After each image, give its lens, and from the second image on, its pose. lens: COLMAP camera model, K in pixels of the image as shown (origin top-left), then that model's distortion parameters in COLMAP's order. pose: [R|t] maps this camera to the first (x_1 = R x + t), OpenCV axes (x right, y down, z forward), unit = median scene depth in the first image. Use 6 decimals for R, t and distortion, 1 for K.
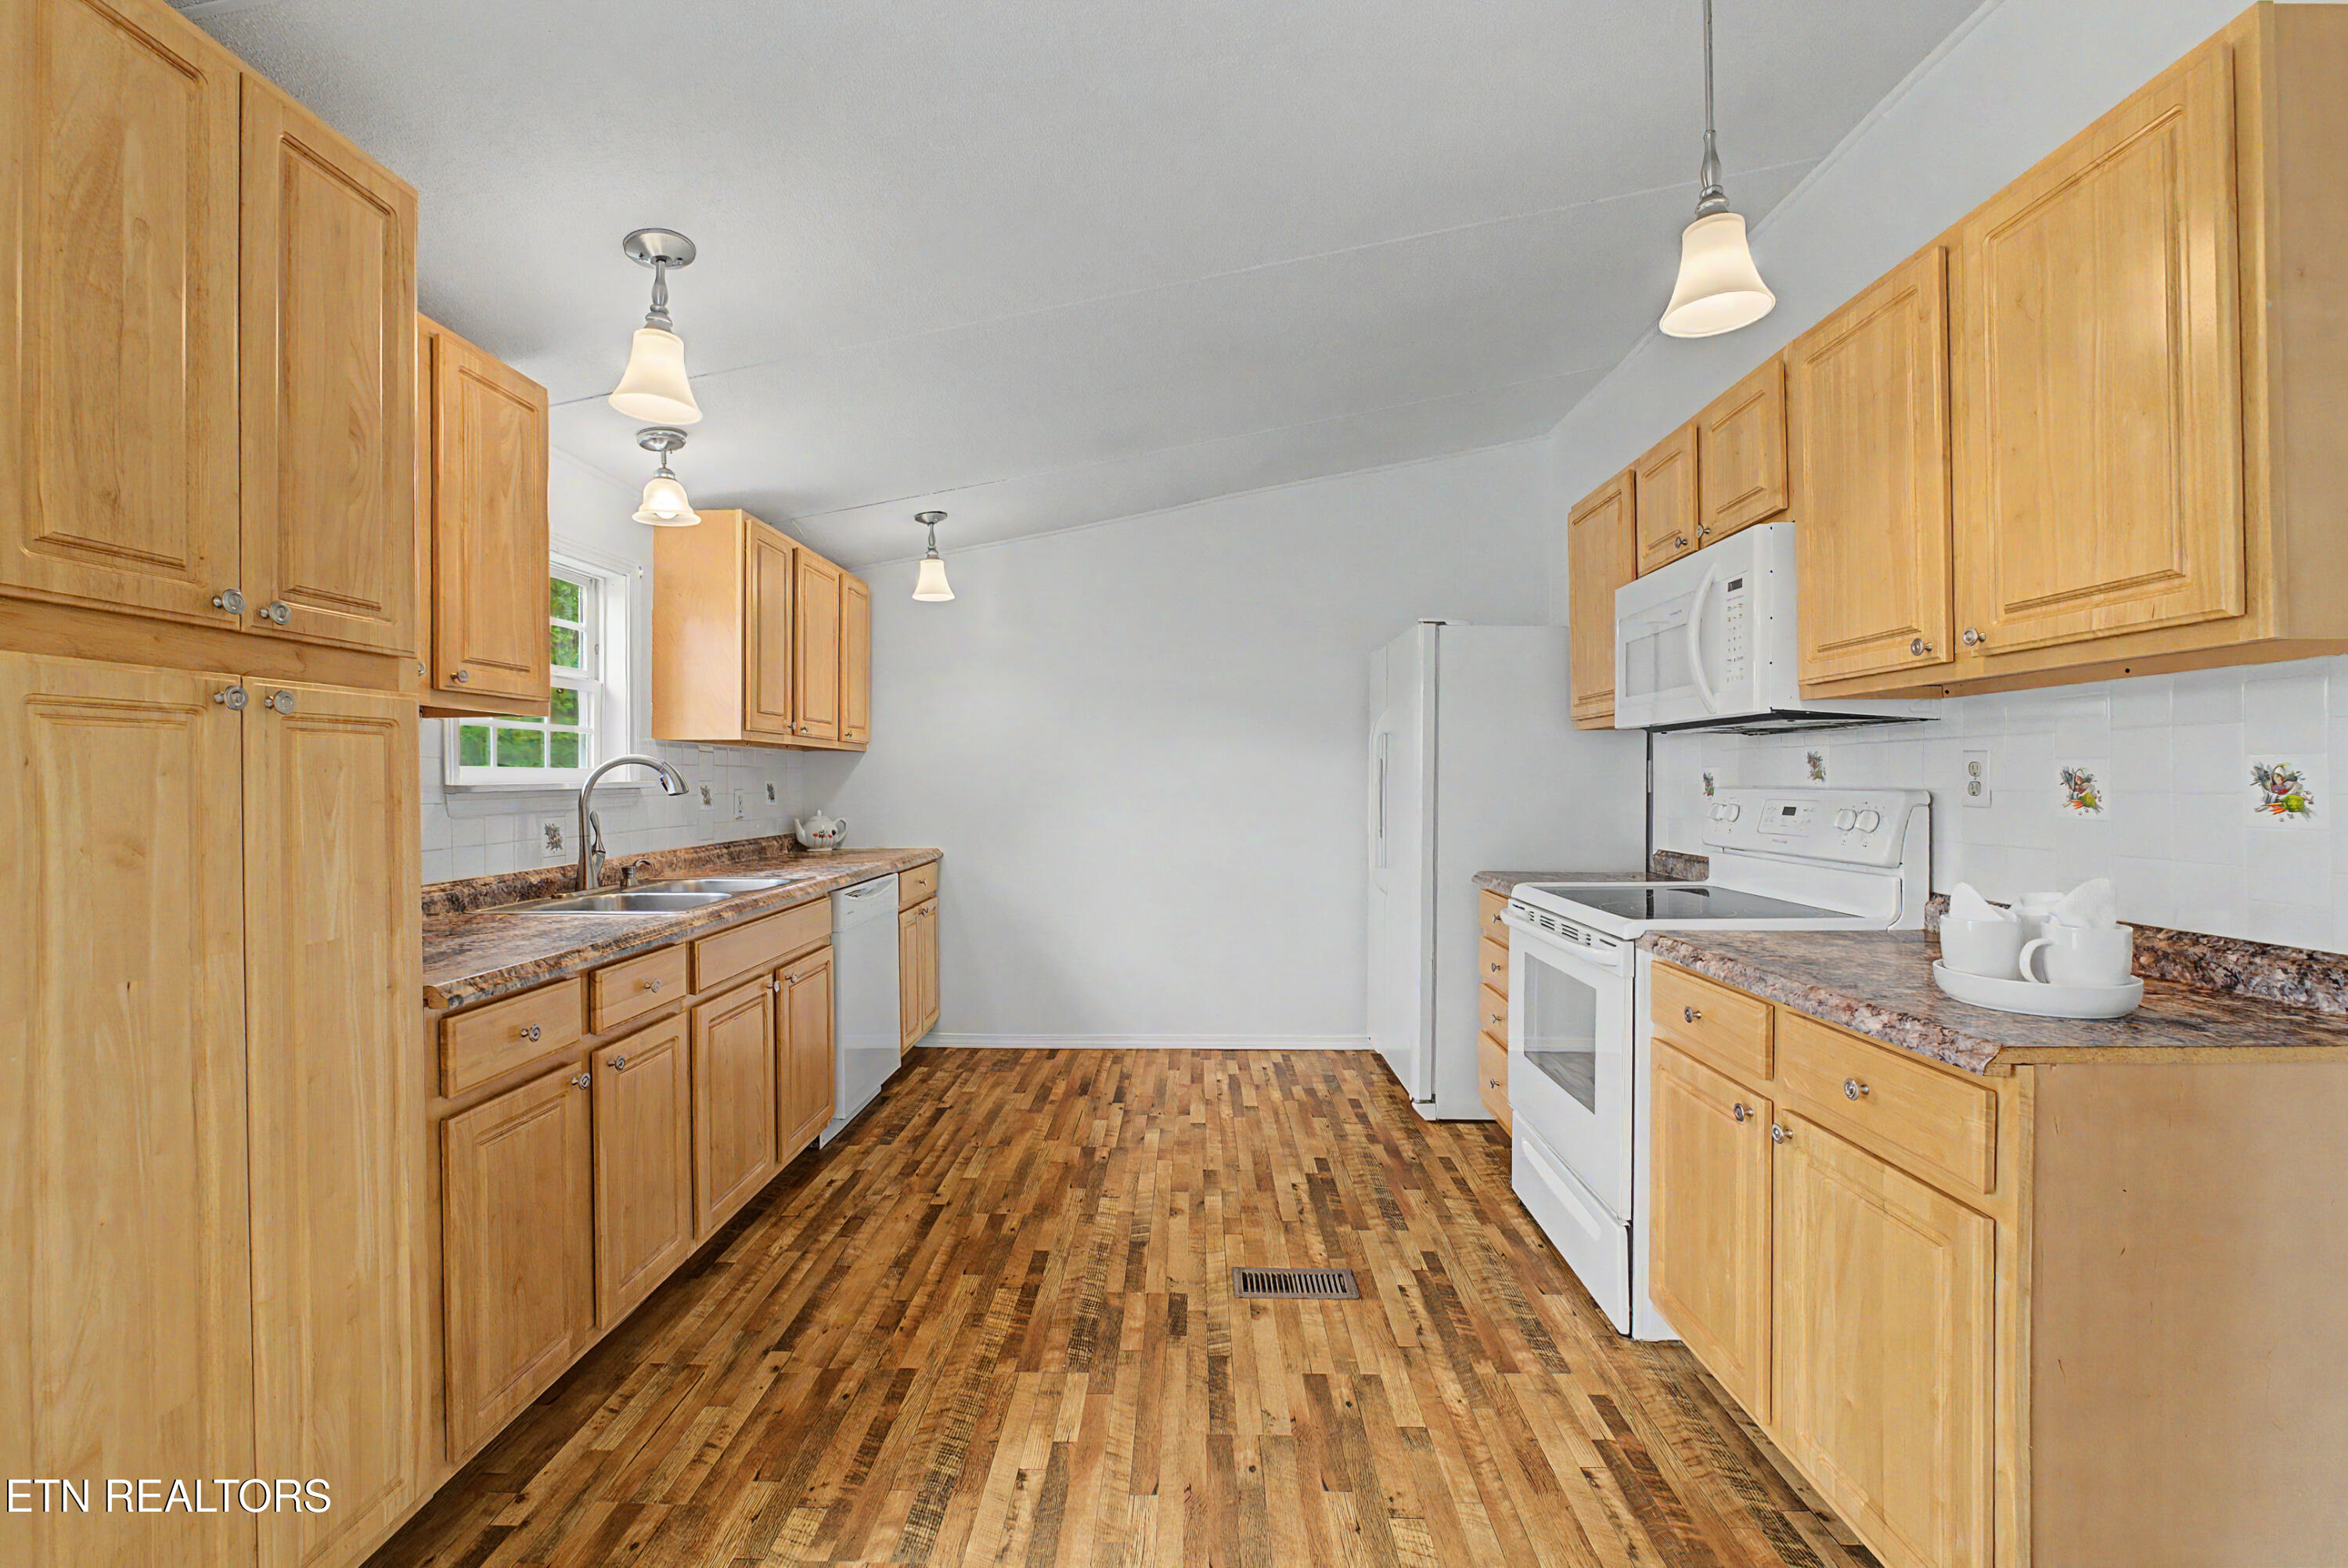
lens RADIAL K [[994.9, 0, 1176.7], [0, 994.9, 778.1], [0, 0, 1]] dist [-0.016162, 0.002023]
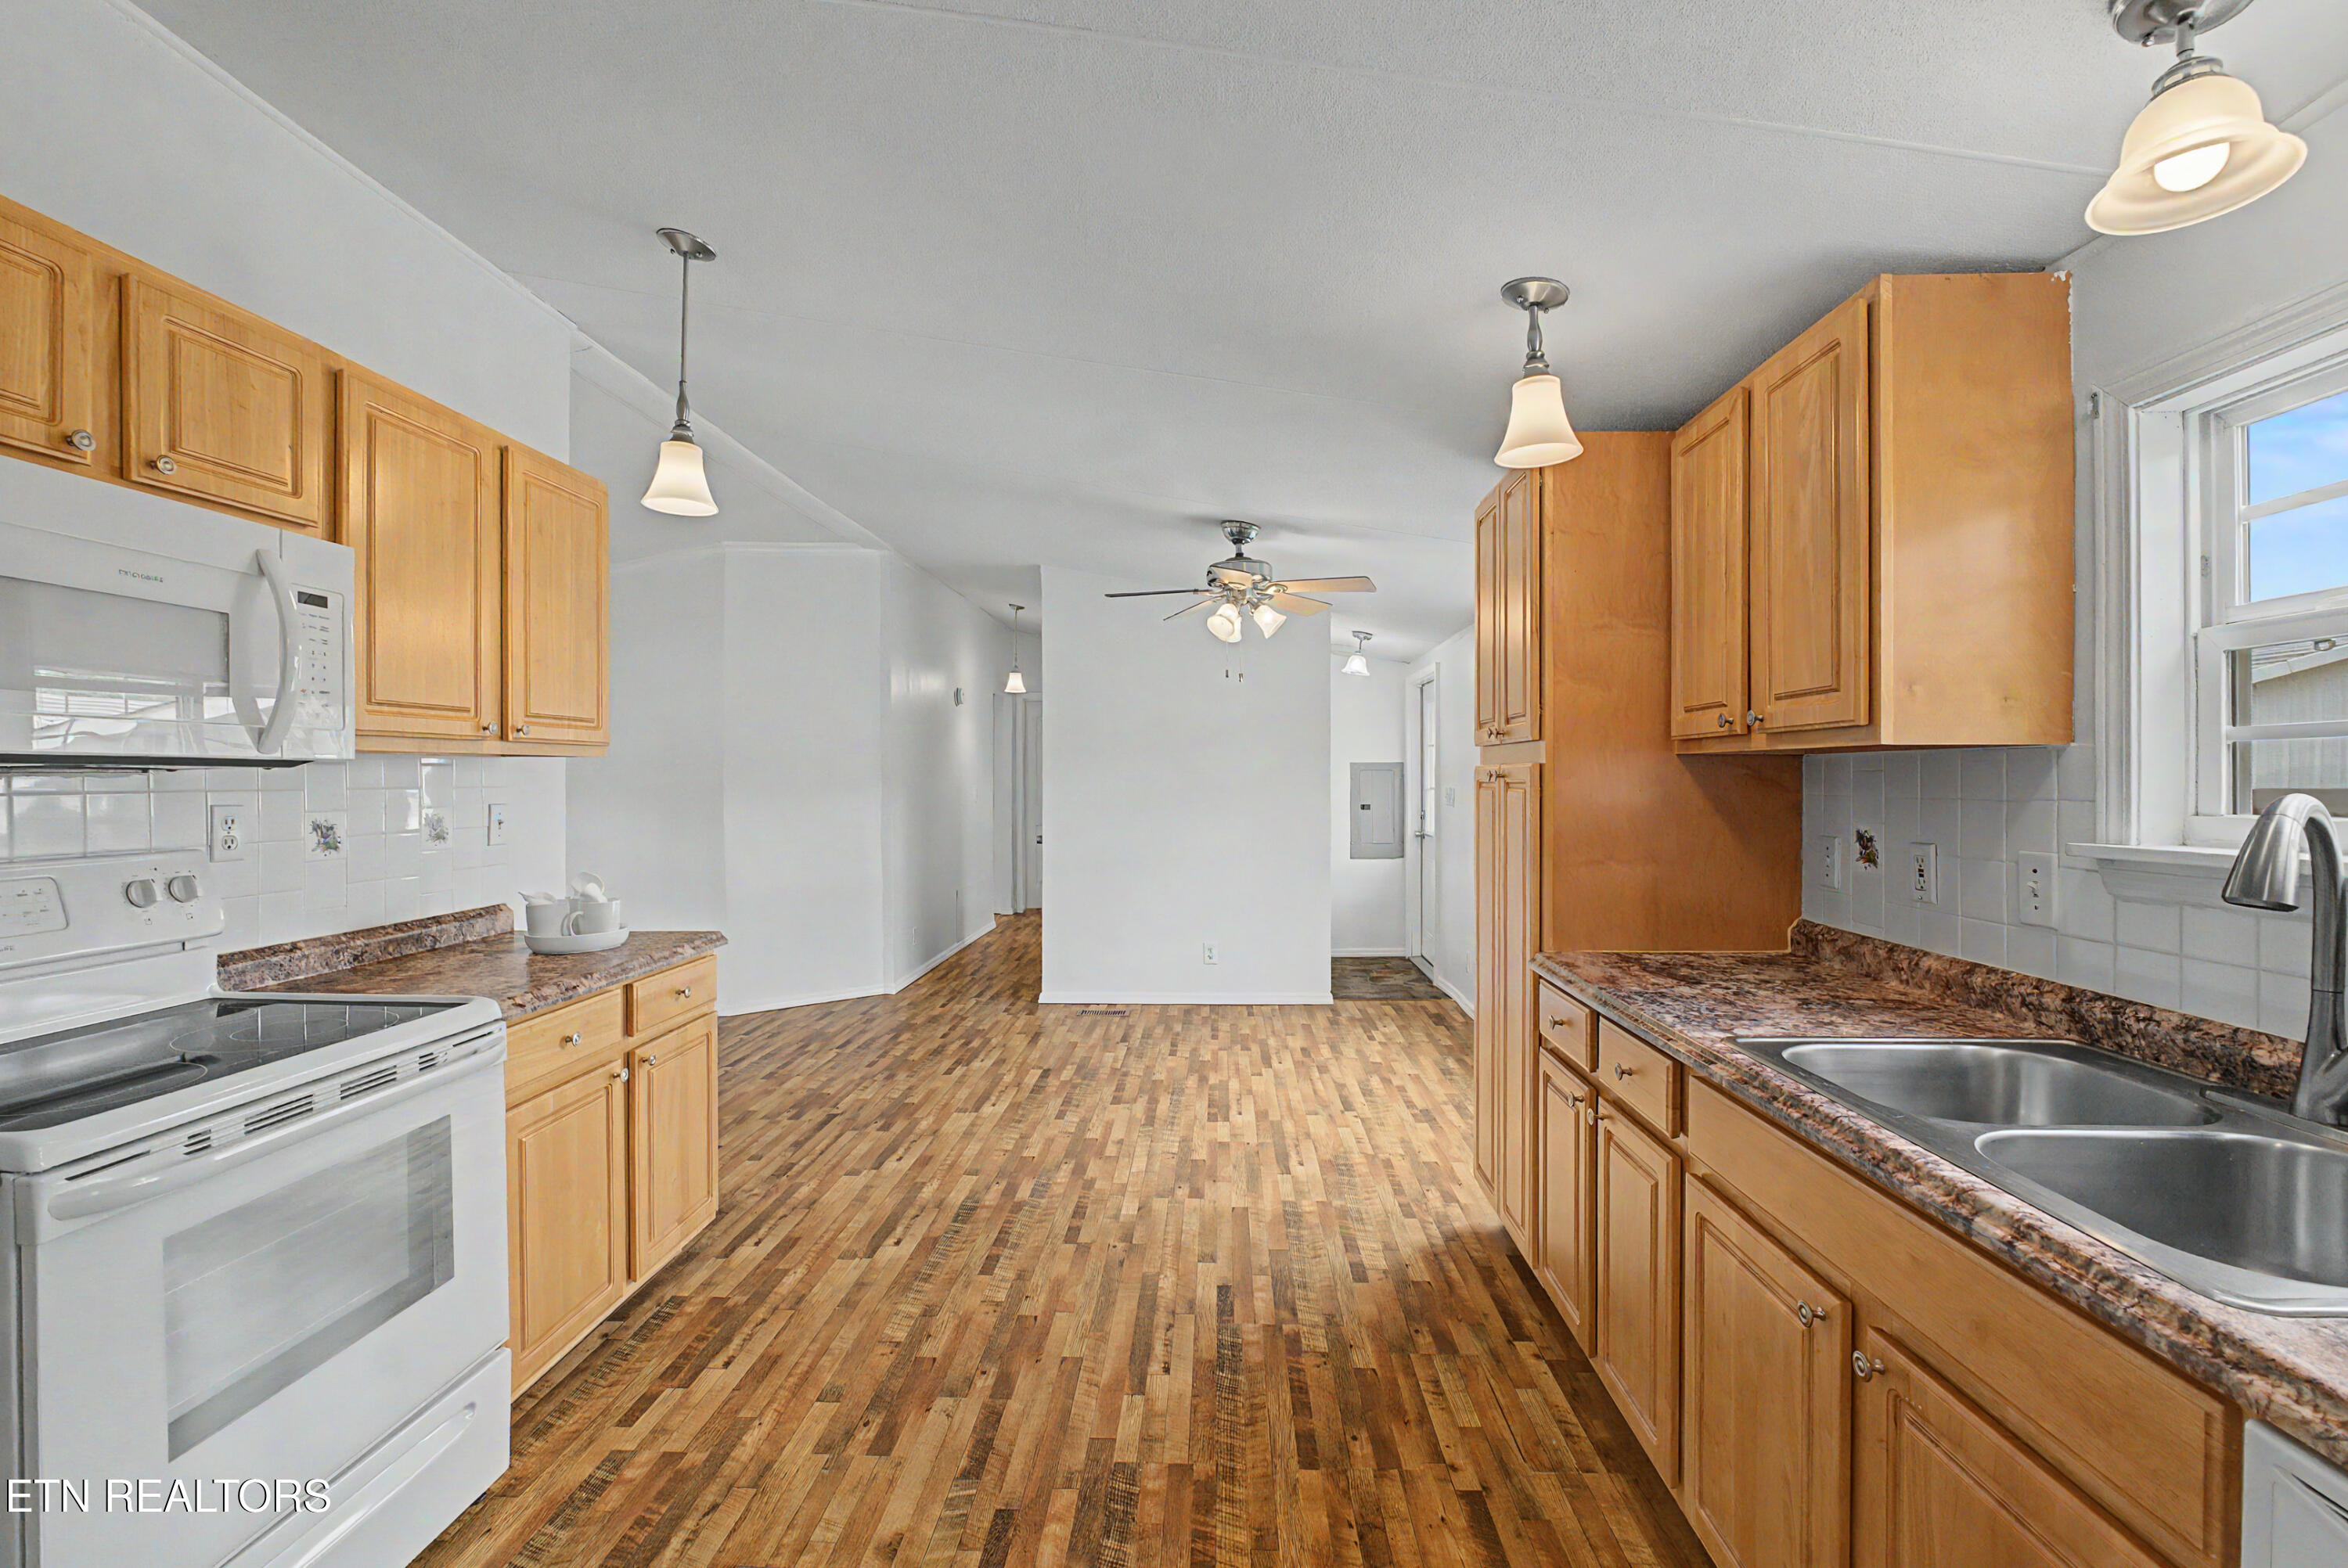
lens RADIAL K [[994.9, 0, 1172.2], [0, 994.9, 776.8], [0, 0, 1]] dist [-0.016162, 0.002023]
pose [[-0.999745, 0.007004, 0.021450, -0.143348], [0.006964, 0.999974, -0.001979, -0.039759], [-0.021463, -0.001829, -0.999768, 1.647251]]
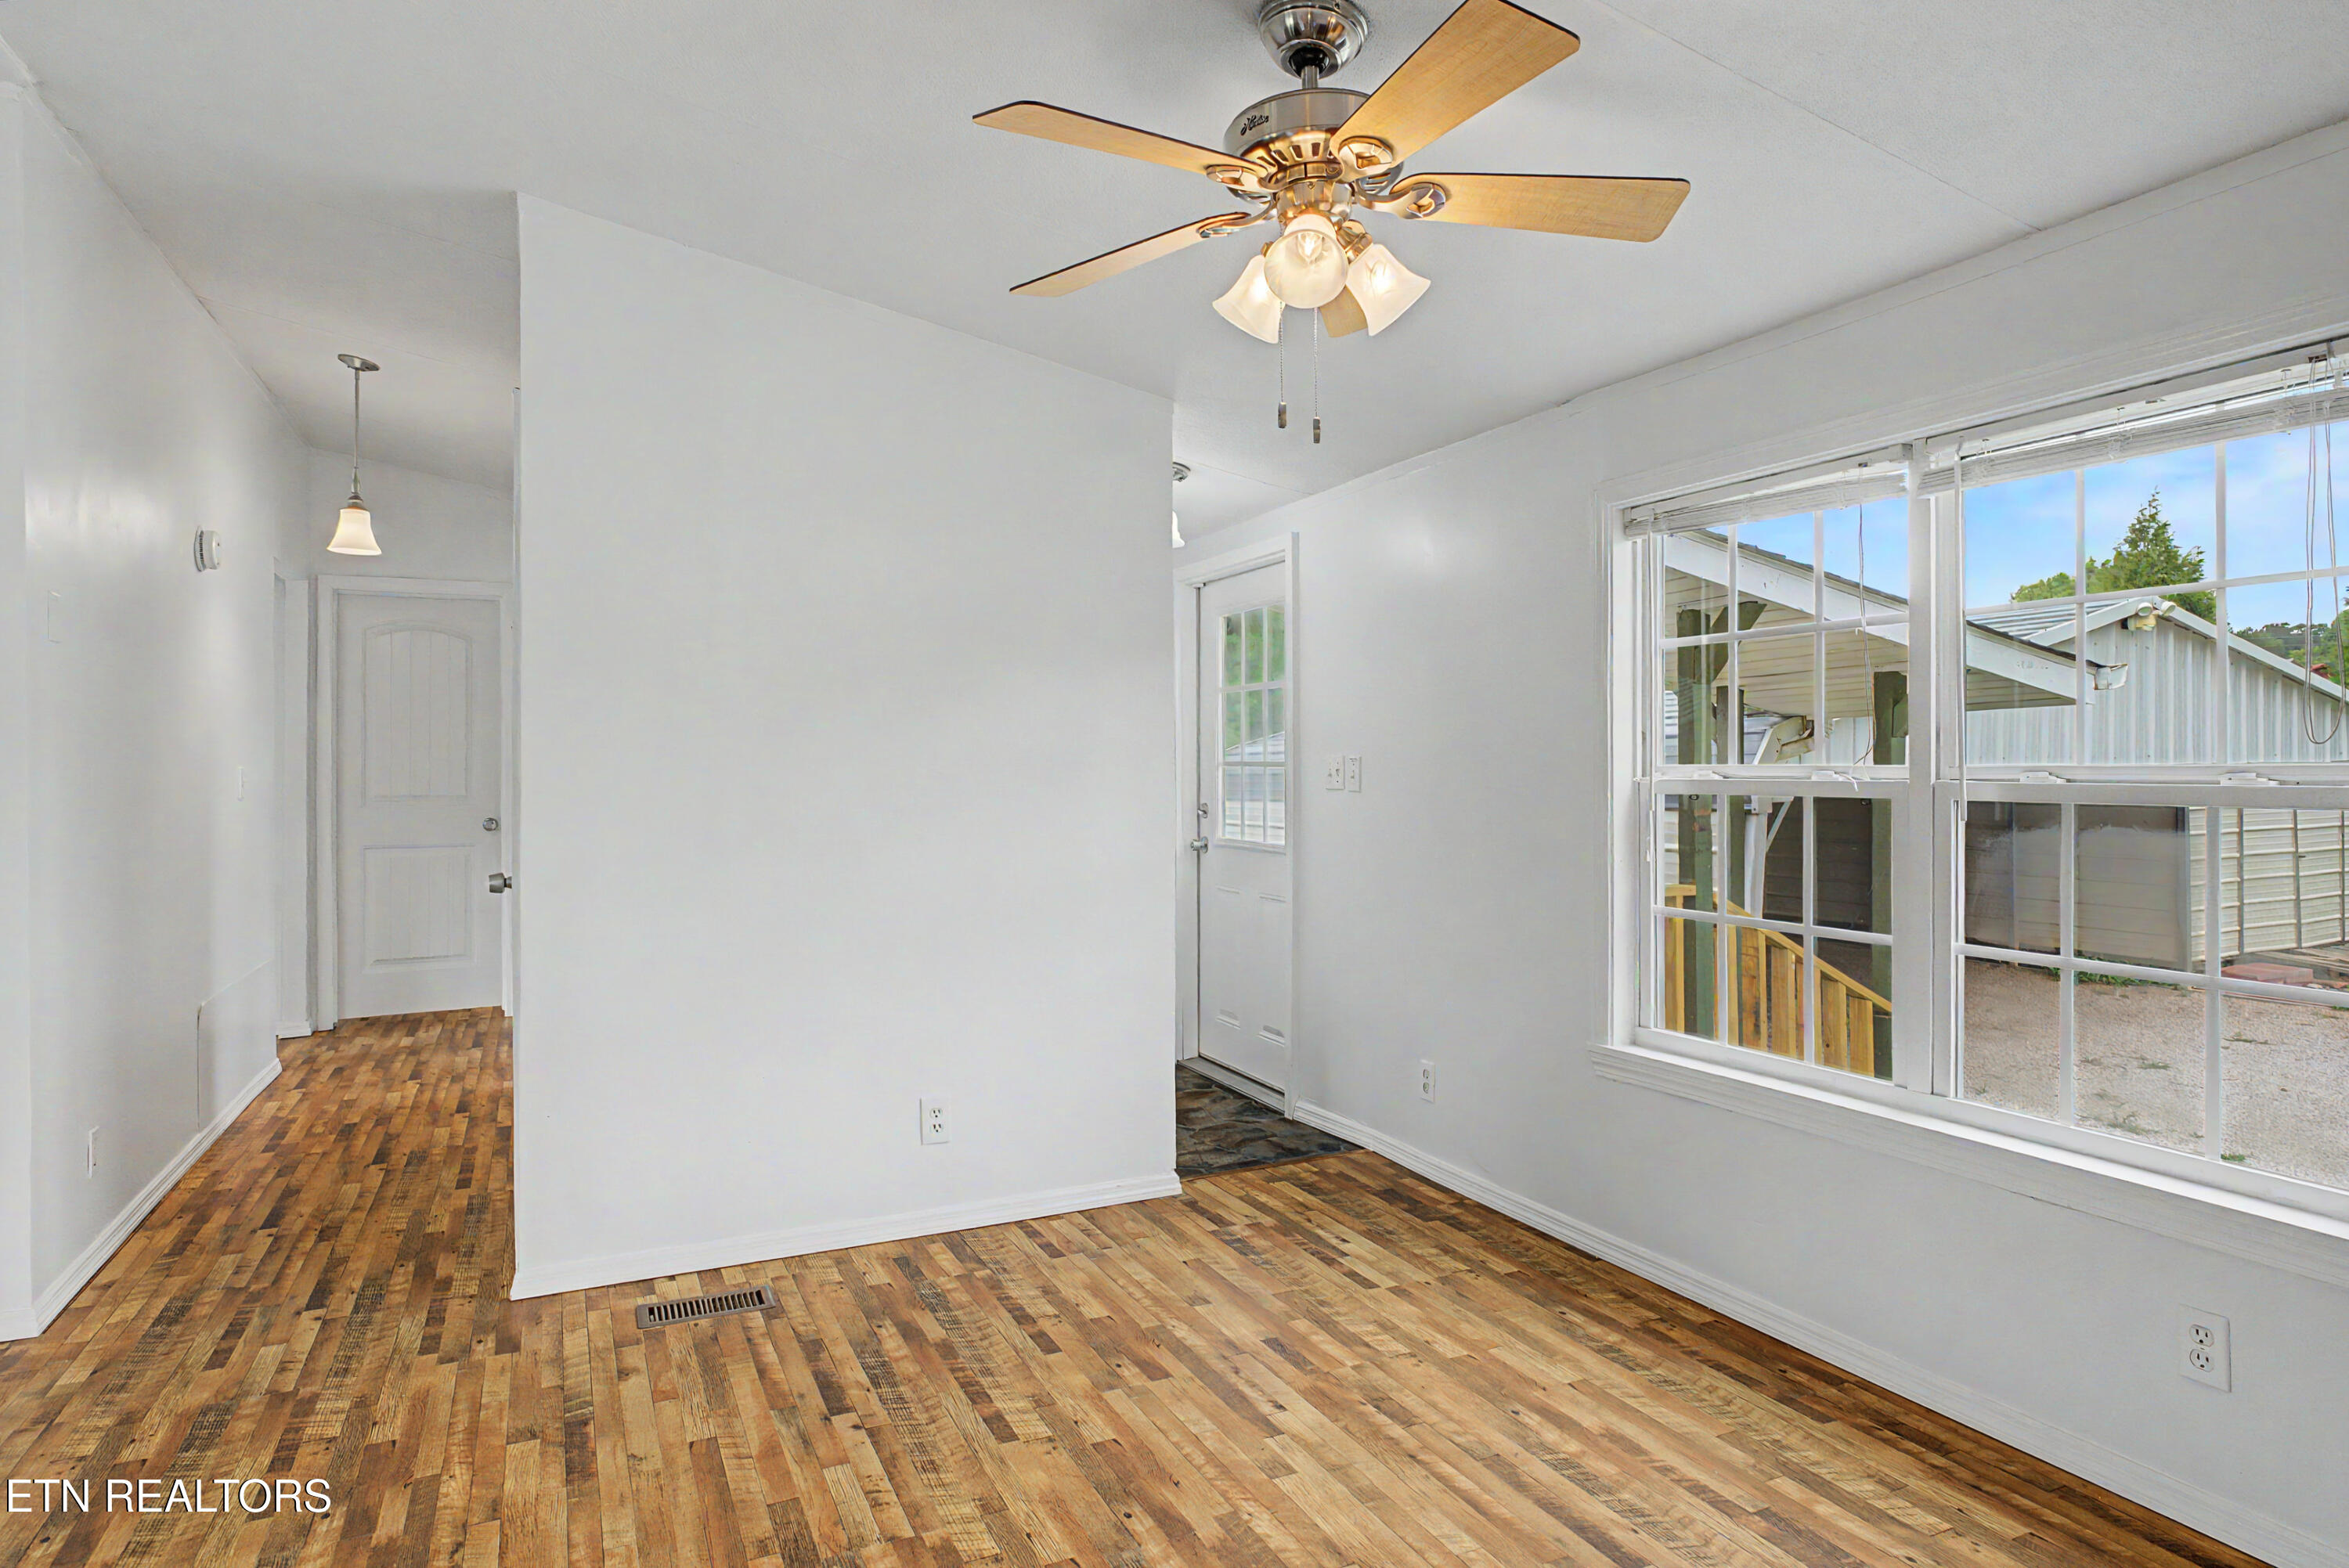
lens RADIAL K [[1295.5, 0, 1152.9], [0, 1295.5, 769.7], [0, 0, 1]] dist [-0.003325, -0.001314]
pose [[-0.896753, 0.008147, -0.442456, 0.239401], [0.009529, 0.999954, -0.000901, 0.002432], [0.442429, -0.005024, -0.896790, 0.596668]]
